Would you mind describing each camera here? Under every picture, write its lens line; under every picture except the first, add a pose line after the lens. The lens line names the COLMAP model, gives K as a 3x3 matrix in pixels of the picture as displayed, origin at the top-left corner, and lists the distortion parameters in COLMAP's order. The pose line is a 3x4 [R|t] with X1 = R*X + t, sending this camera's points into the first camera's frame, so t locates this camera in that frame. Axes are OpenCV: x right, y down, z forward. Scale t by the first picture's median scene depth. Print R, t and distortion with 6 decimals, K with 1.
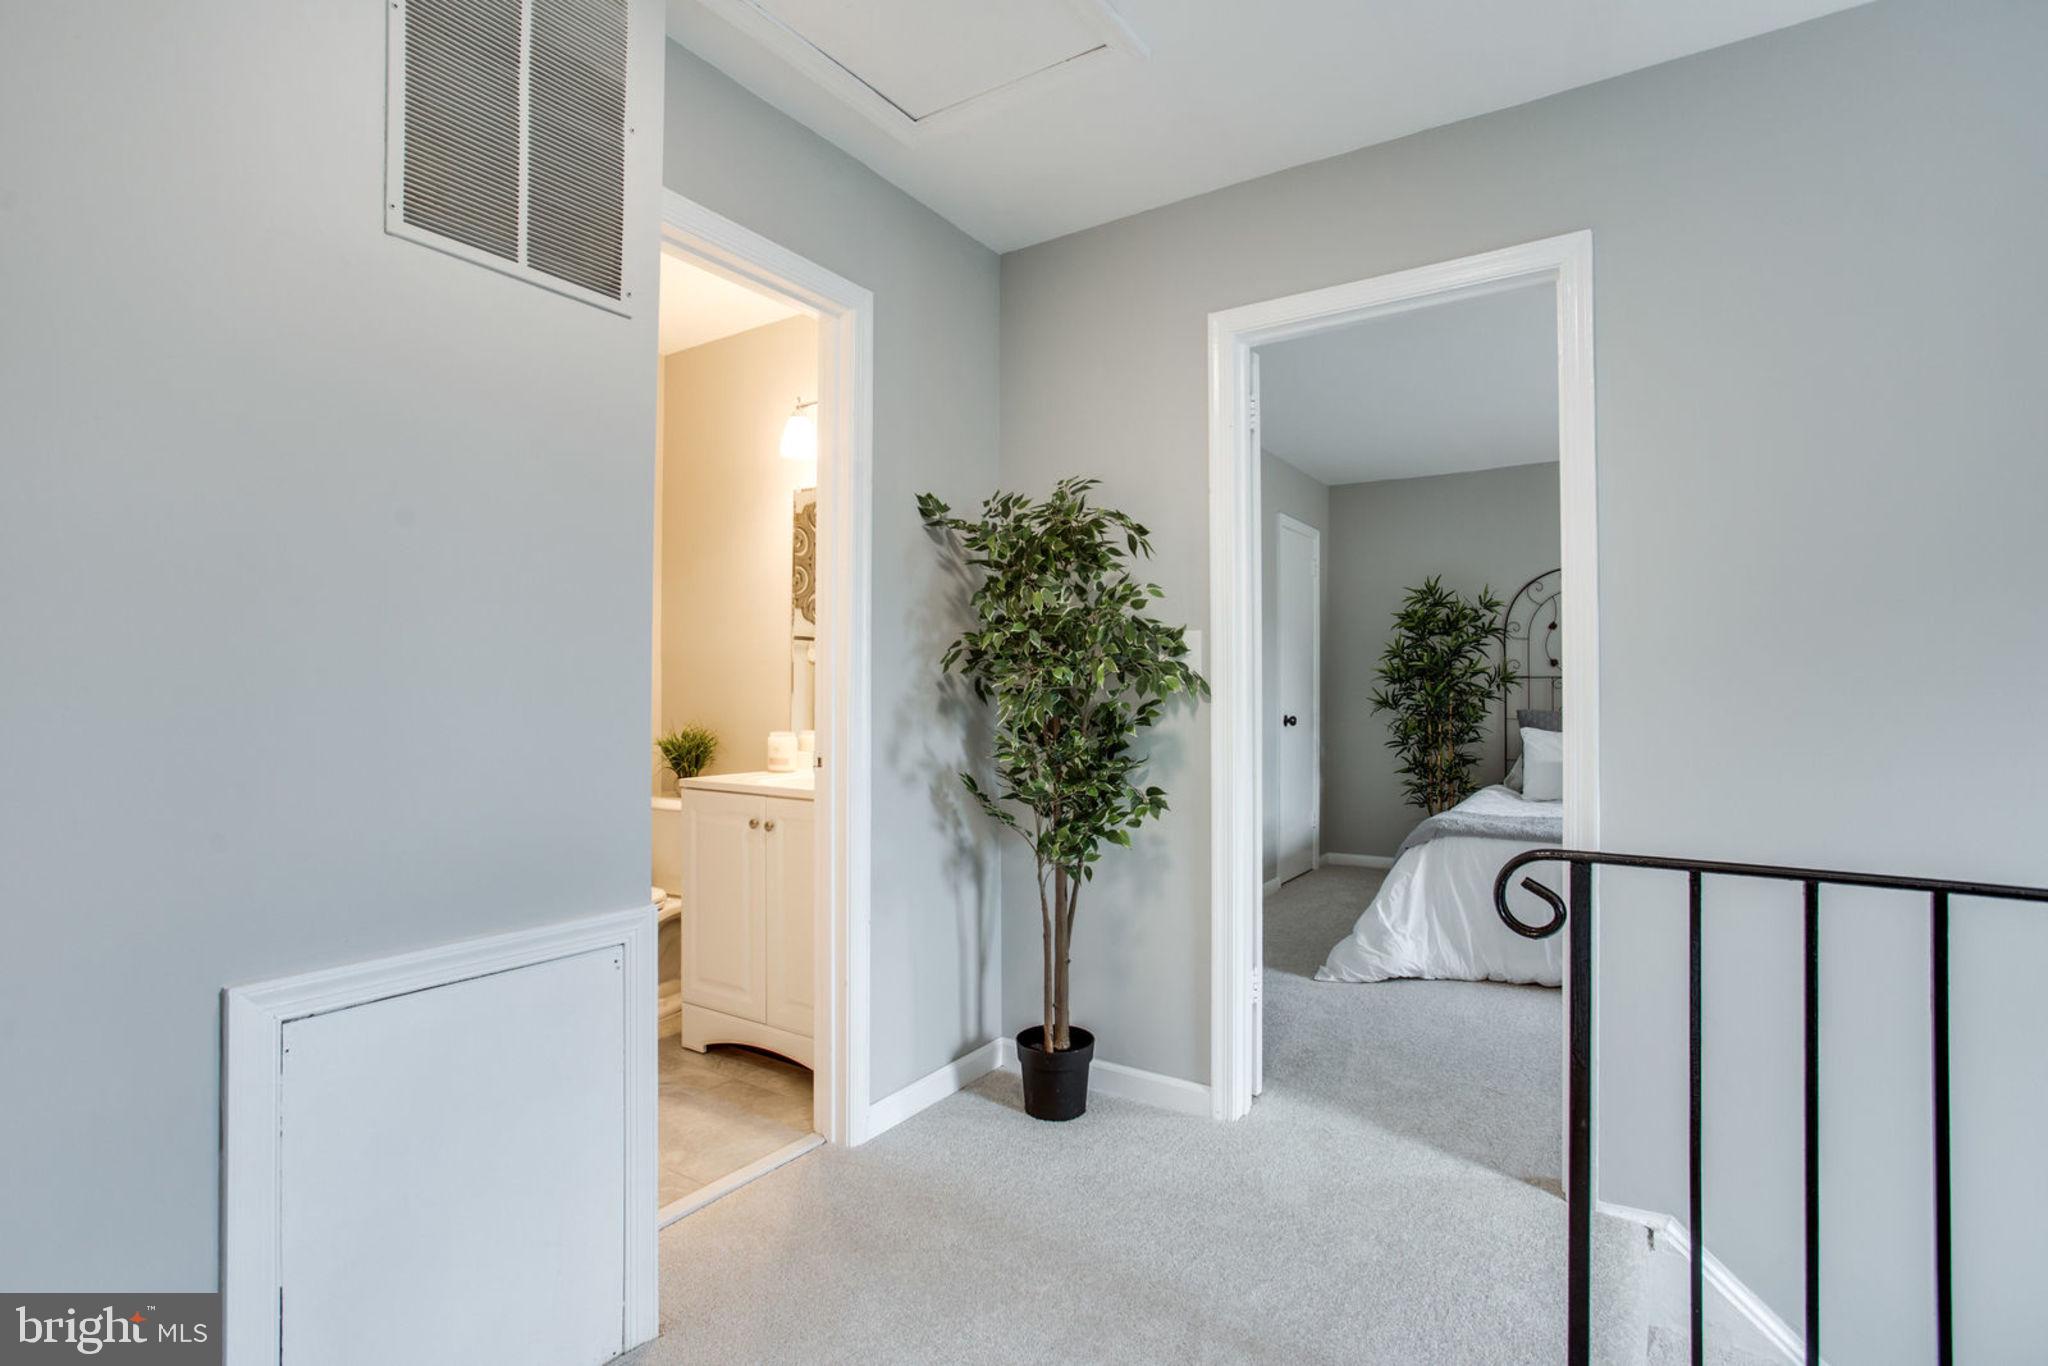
lens RADIAL K [[980.6, 0, 1022.6], [0, 980.6, 695.1], [0, 0, 1]] dist [-0.029313, 0.013916]
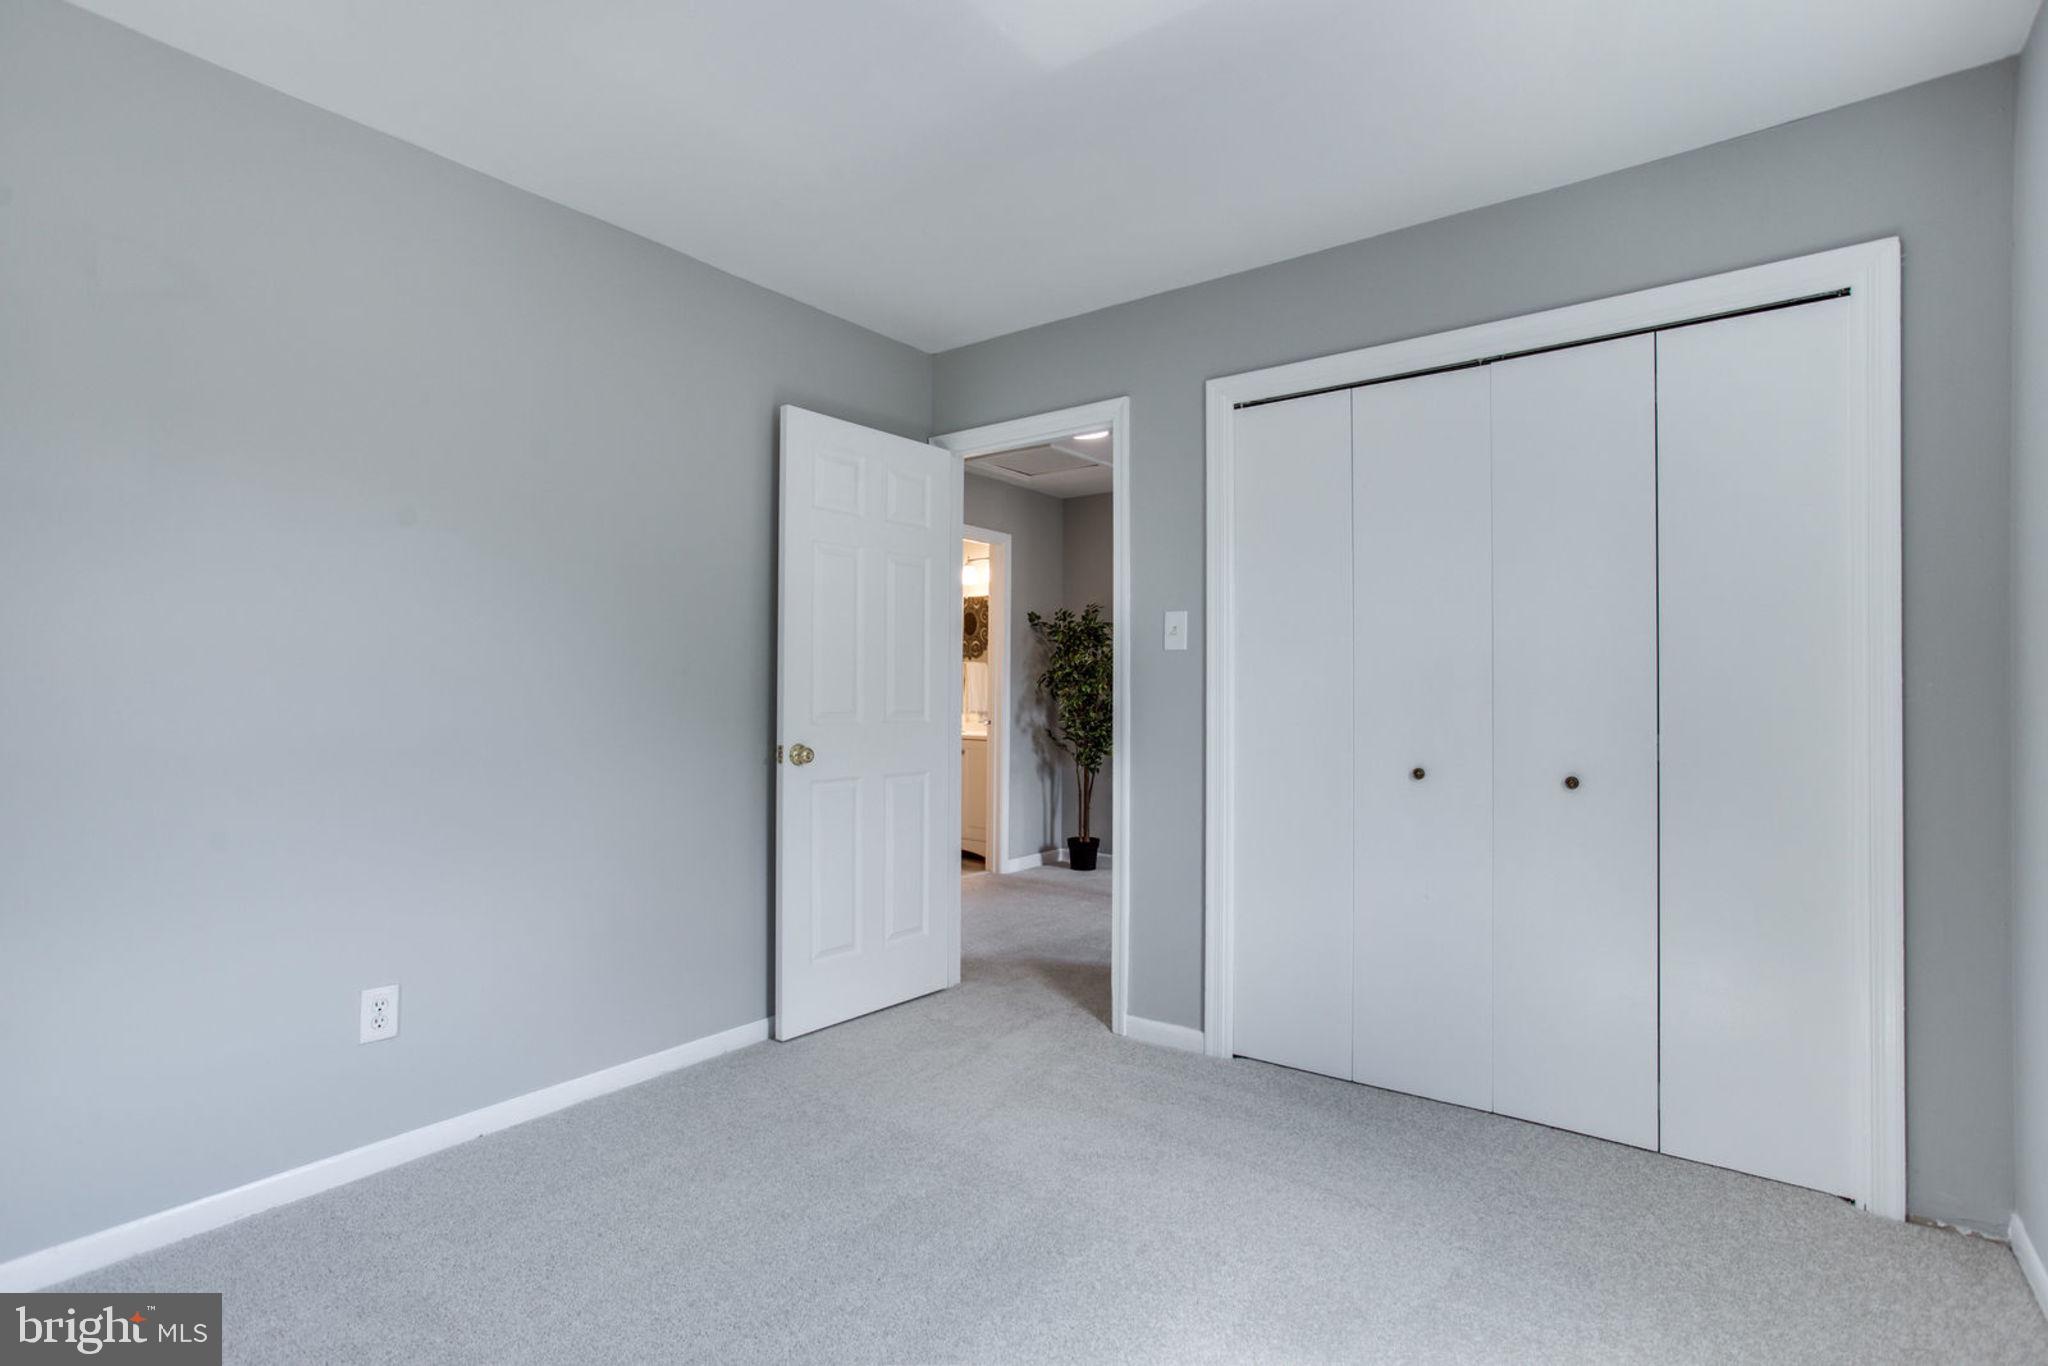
lens RADIAL K [[980.6, 0, 1022.6], [0, 980.6, 695.1], [0, 0, 1]] dist [-0.029313, 0.013916]
pose [[0.997542, 0.007761, -0.069638, 0.048846], [-0.008019, 0.999962, -0.003428, 0.005850], [0.069609, 0.003978, 0.997566, -1.402065]]
